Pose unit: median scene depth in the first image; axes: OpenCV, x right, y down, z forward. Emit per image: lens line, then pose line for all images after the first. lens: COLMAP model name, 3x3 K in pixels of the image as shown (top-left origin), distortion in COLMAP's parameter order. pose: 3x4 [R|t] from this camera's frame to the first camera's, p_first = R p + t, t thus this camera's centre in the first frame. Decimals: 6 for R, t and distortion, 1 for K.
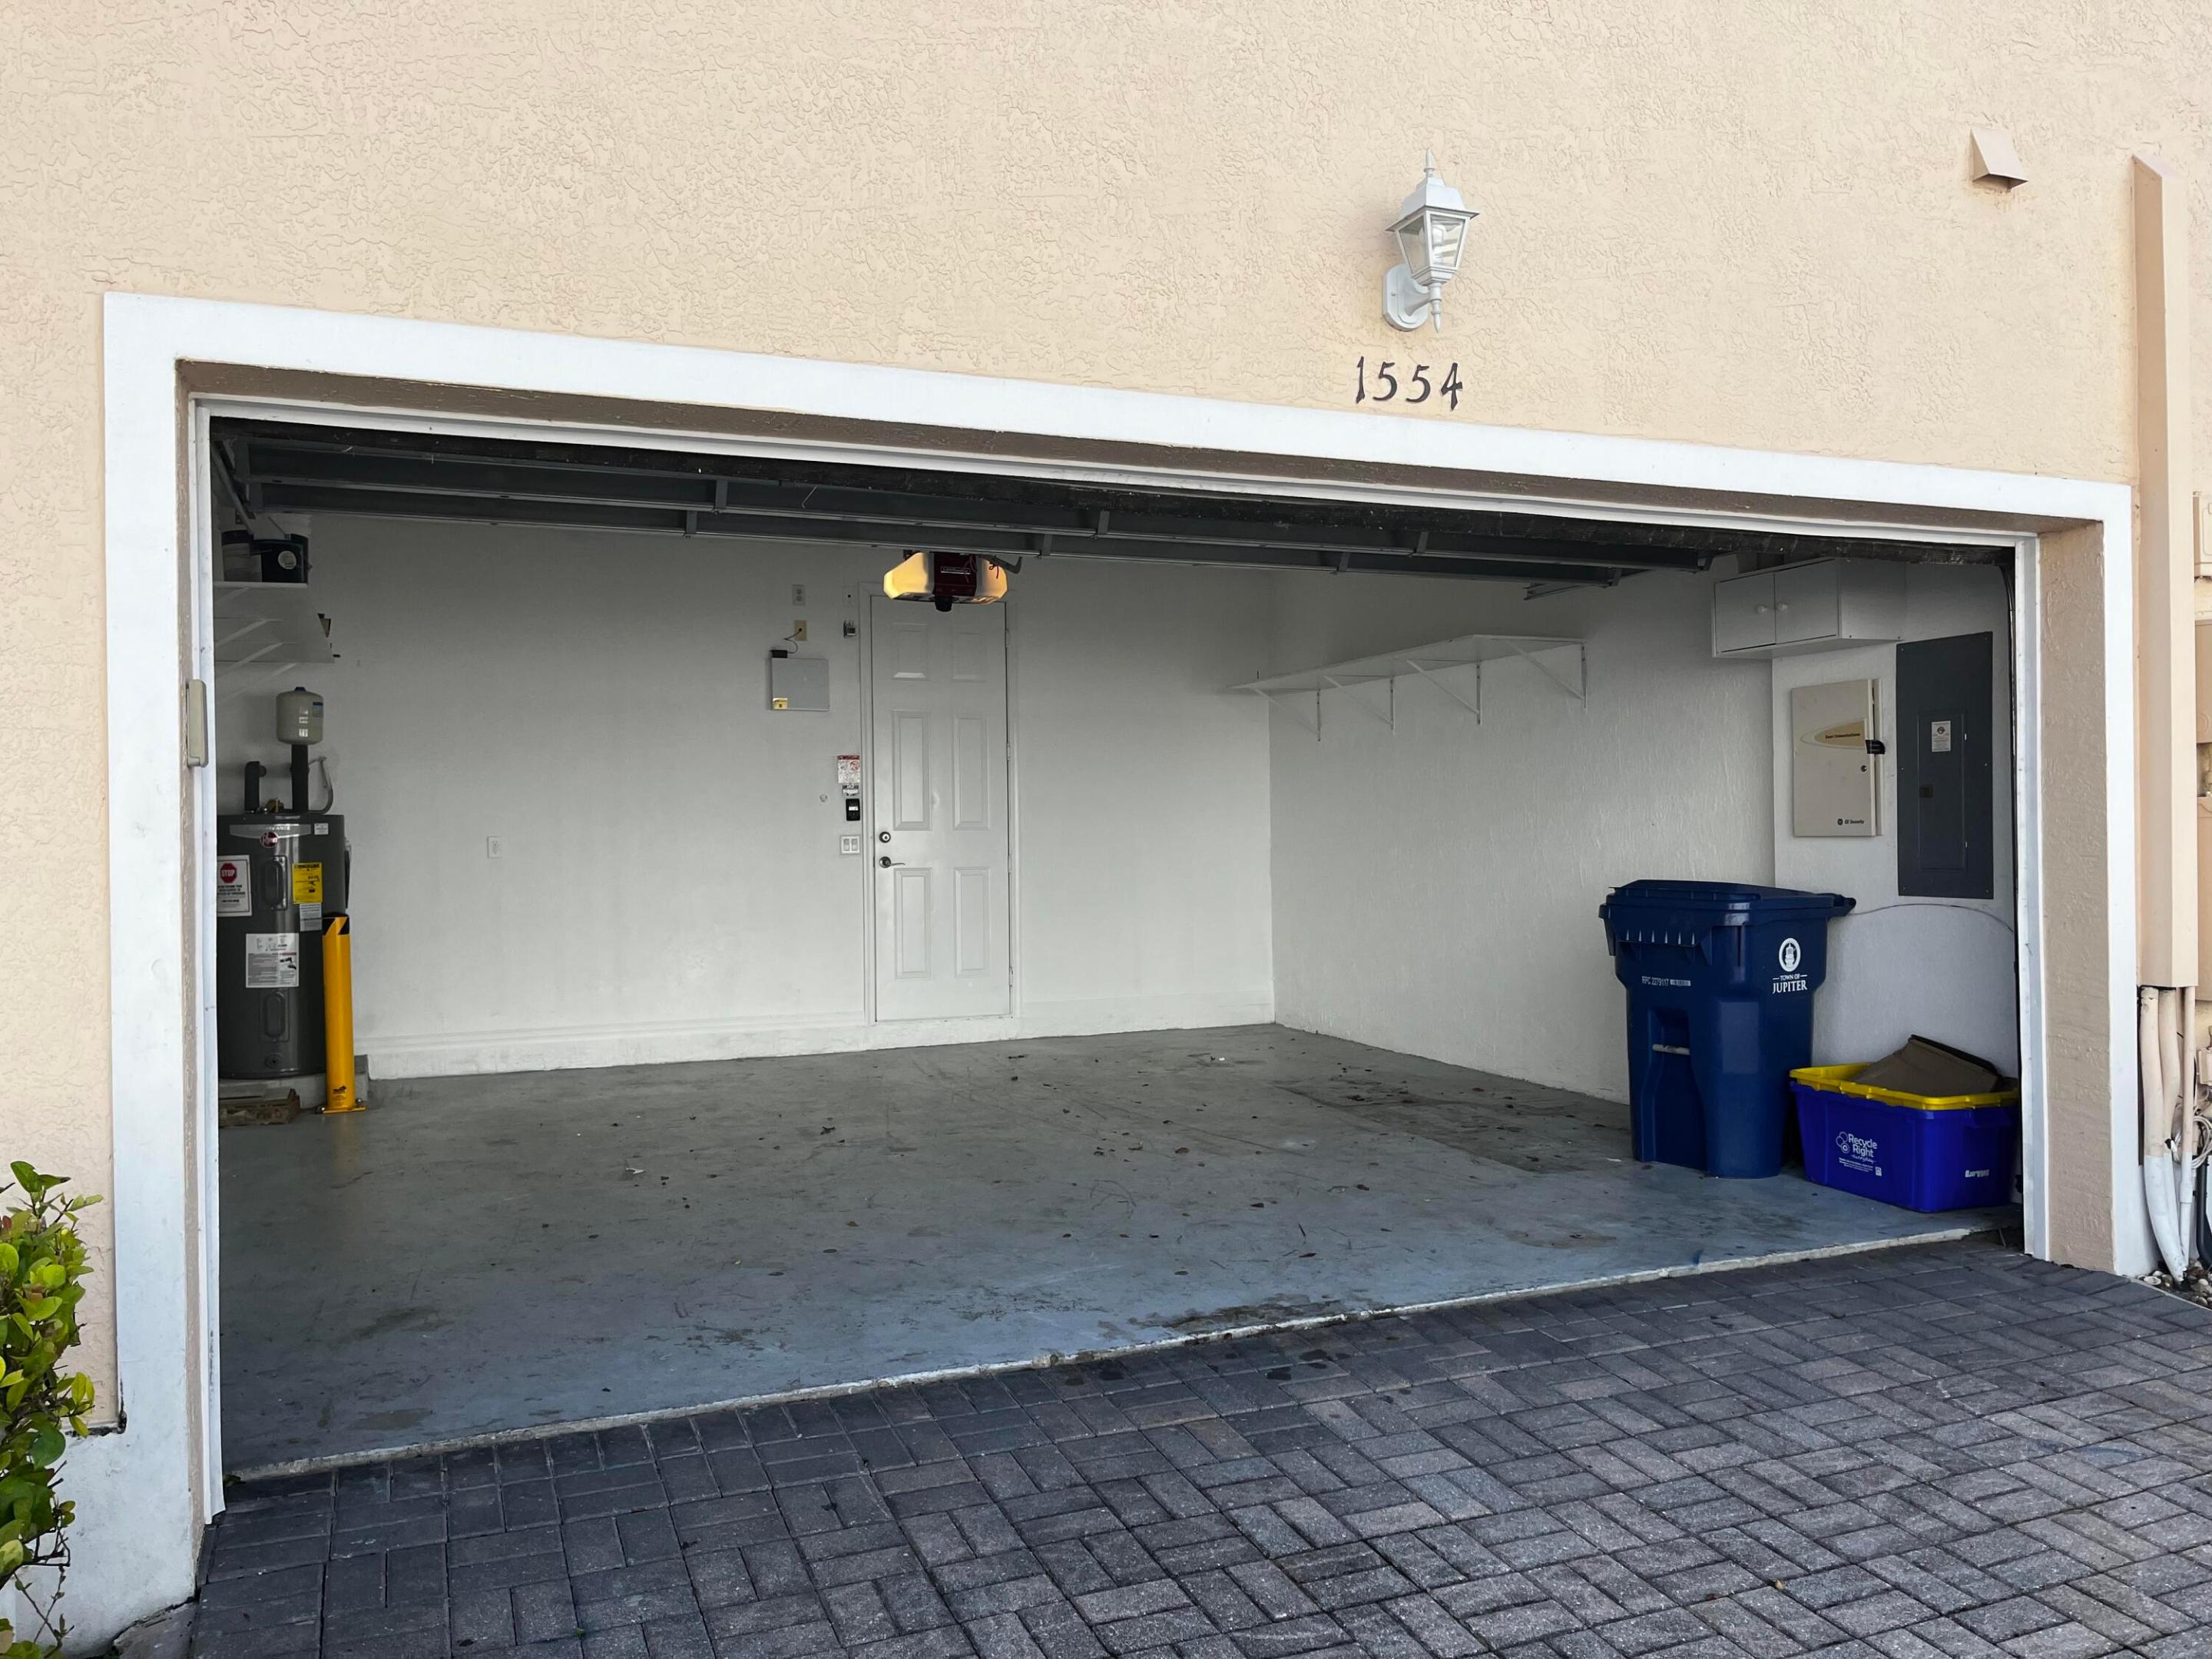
lens RADIAL K [[1680.5, 0, 1115.4], [0, 1680.5, 841.3], [0, 0, 1]] dist [0.064605, -0.098544]
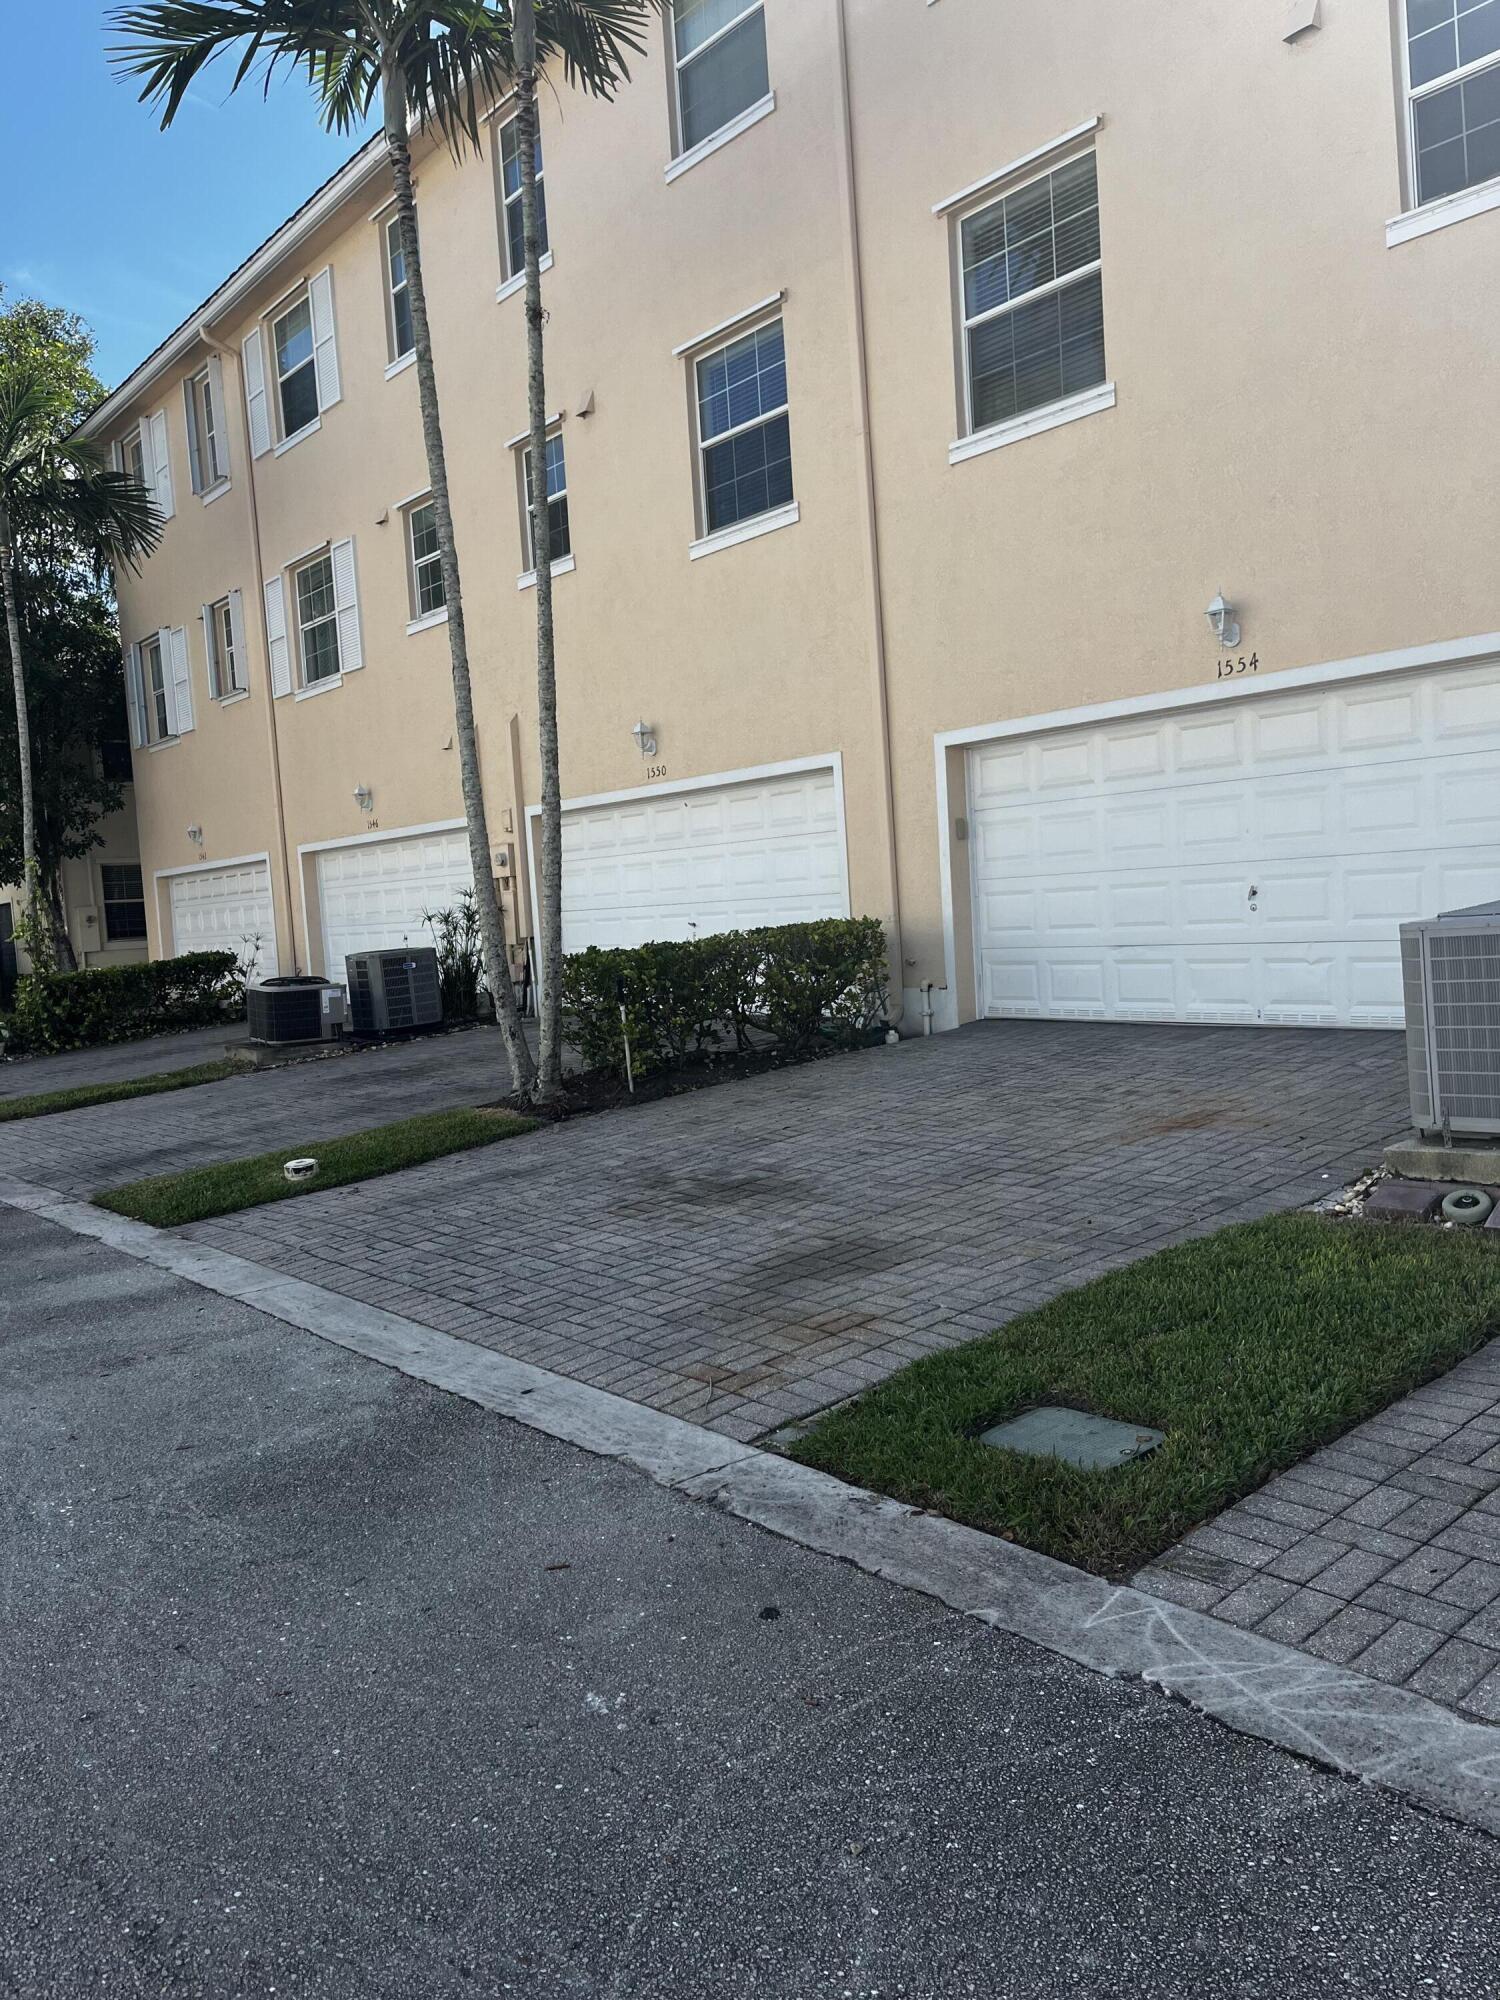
lens RADIAL K [[1519.4, 0, 756.6], [0, 1519.4, 1003.7], [0, 0, 1]] dist [0.064605, -0.098544]
pose [[0.297573, 0.055984, -0.953056, 2.291600], [0.062051, 0.995034, 0.077824, 0.029227], [0.952680, -0.082296, 0.292622, -0.491149]]
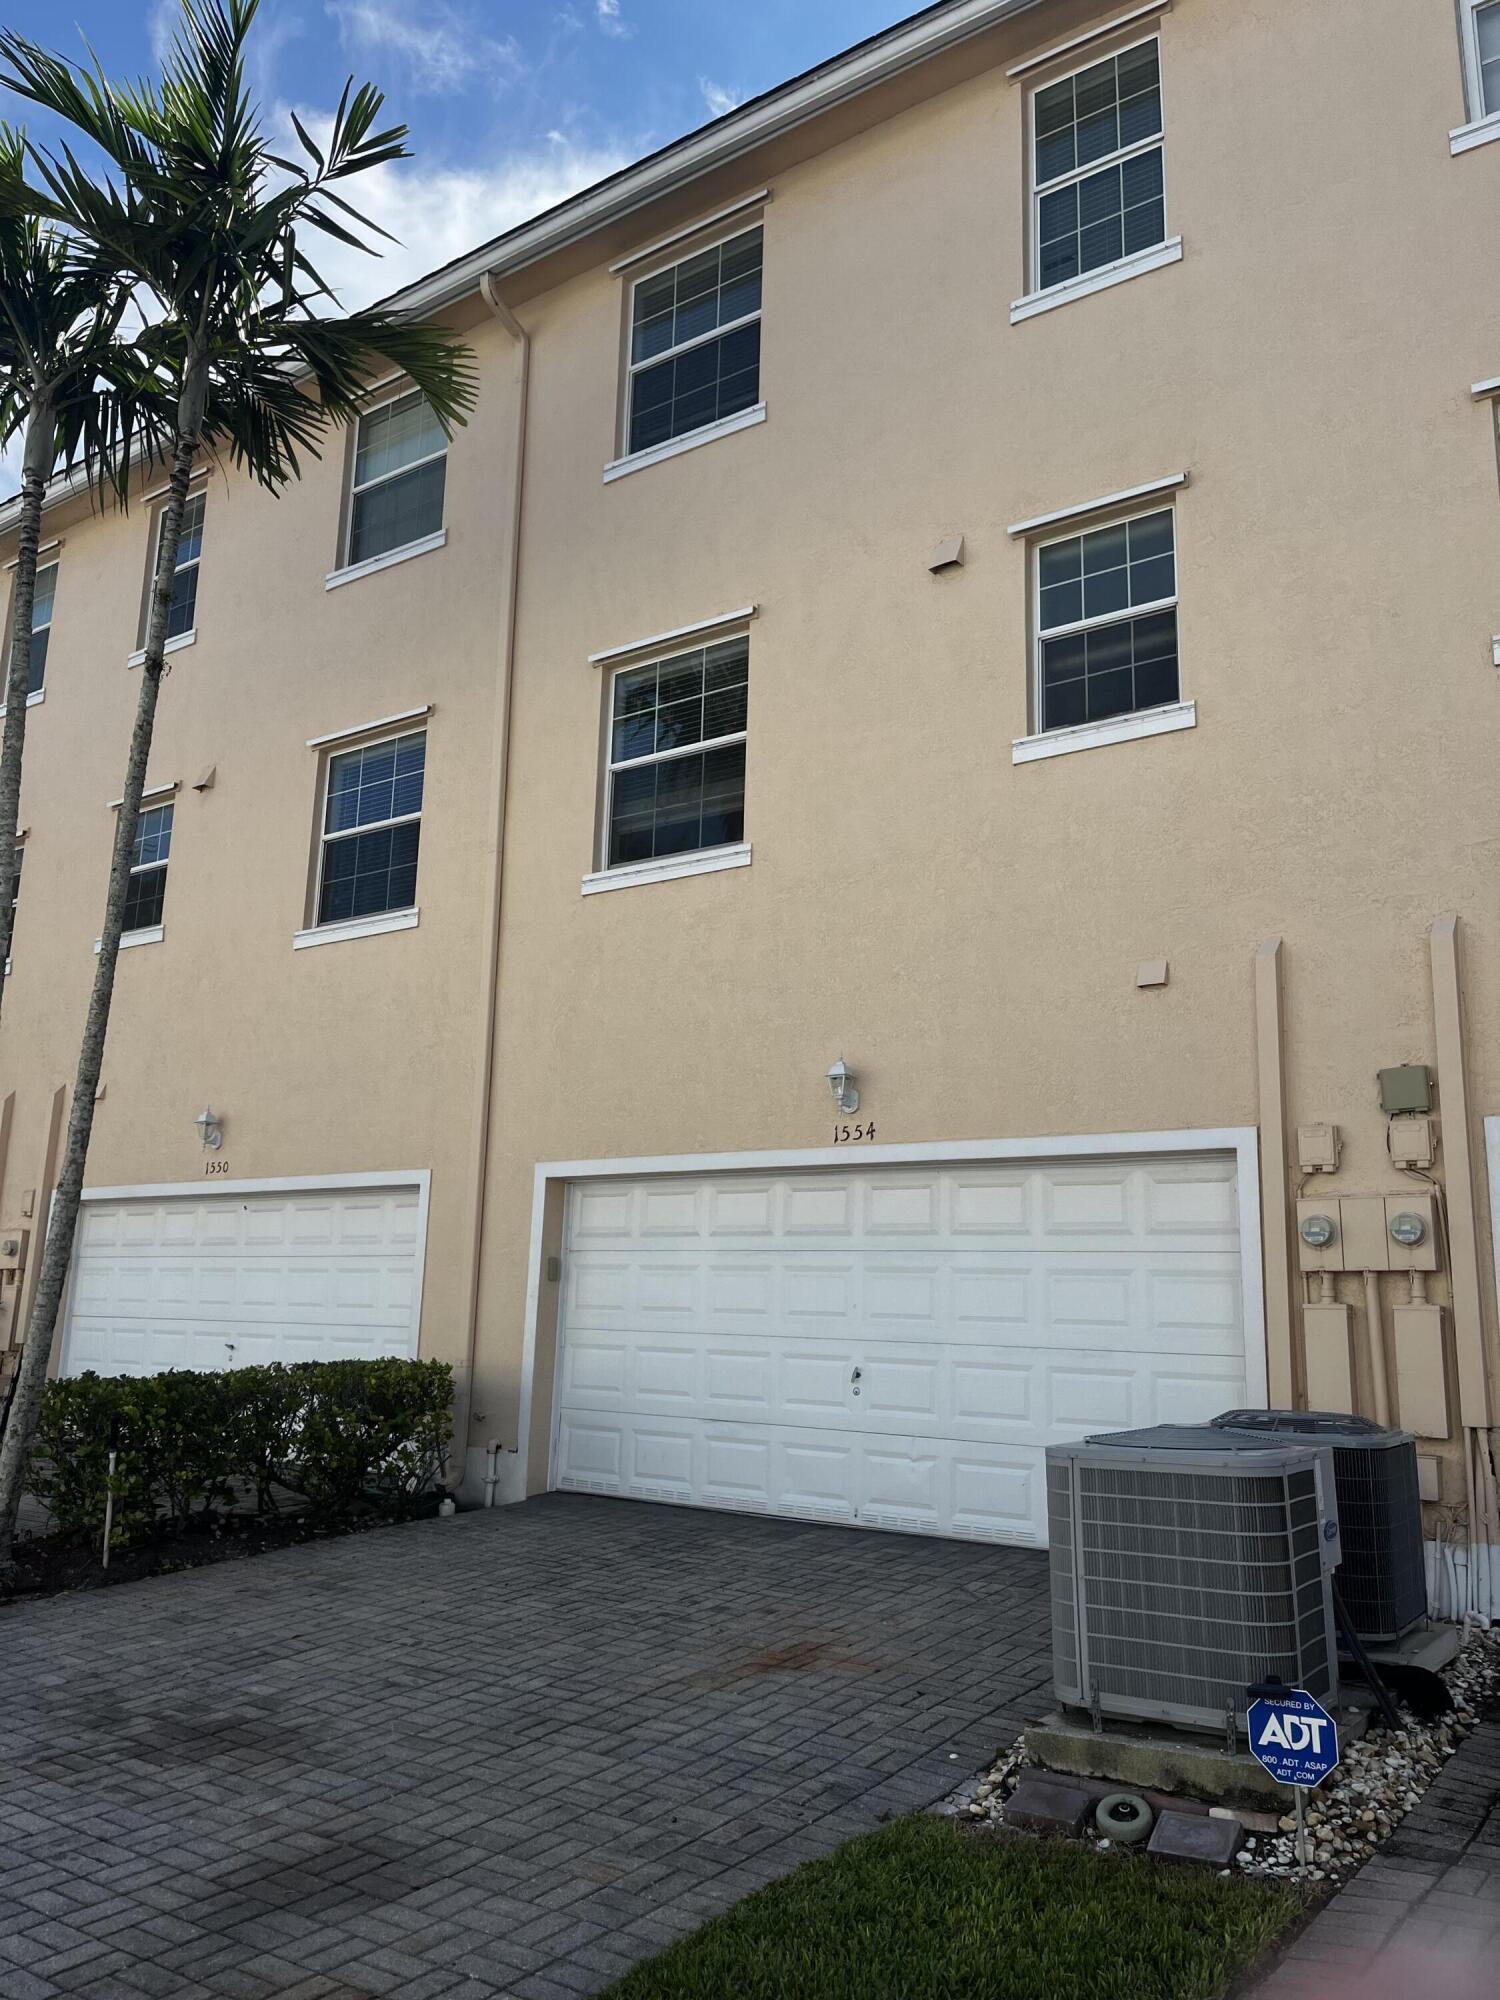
lens RADIAL K [[1527.5, 0, 725.2], [0, 1527.5, 1006.2], [0, 0, 1]] dist [0.080721, -0.111385]
pose [[0.526993, -0.145616, -0.837301, 2.068255], [-0.035440, 0.980590, -0.192841, 0.001656], [0.849130, 0.131300, 0.511604, -0.408140]]
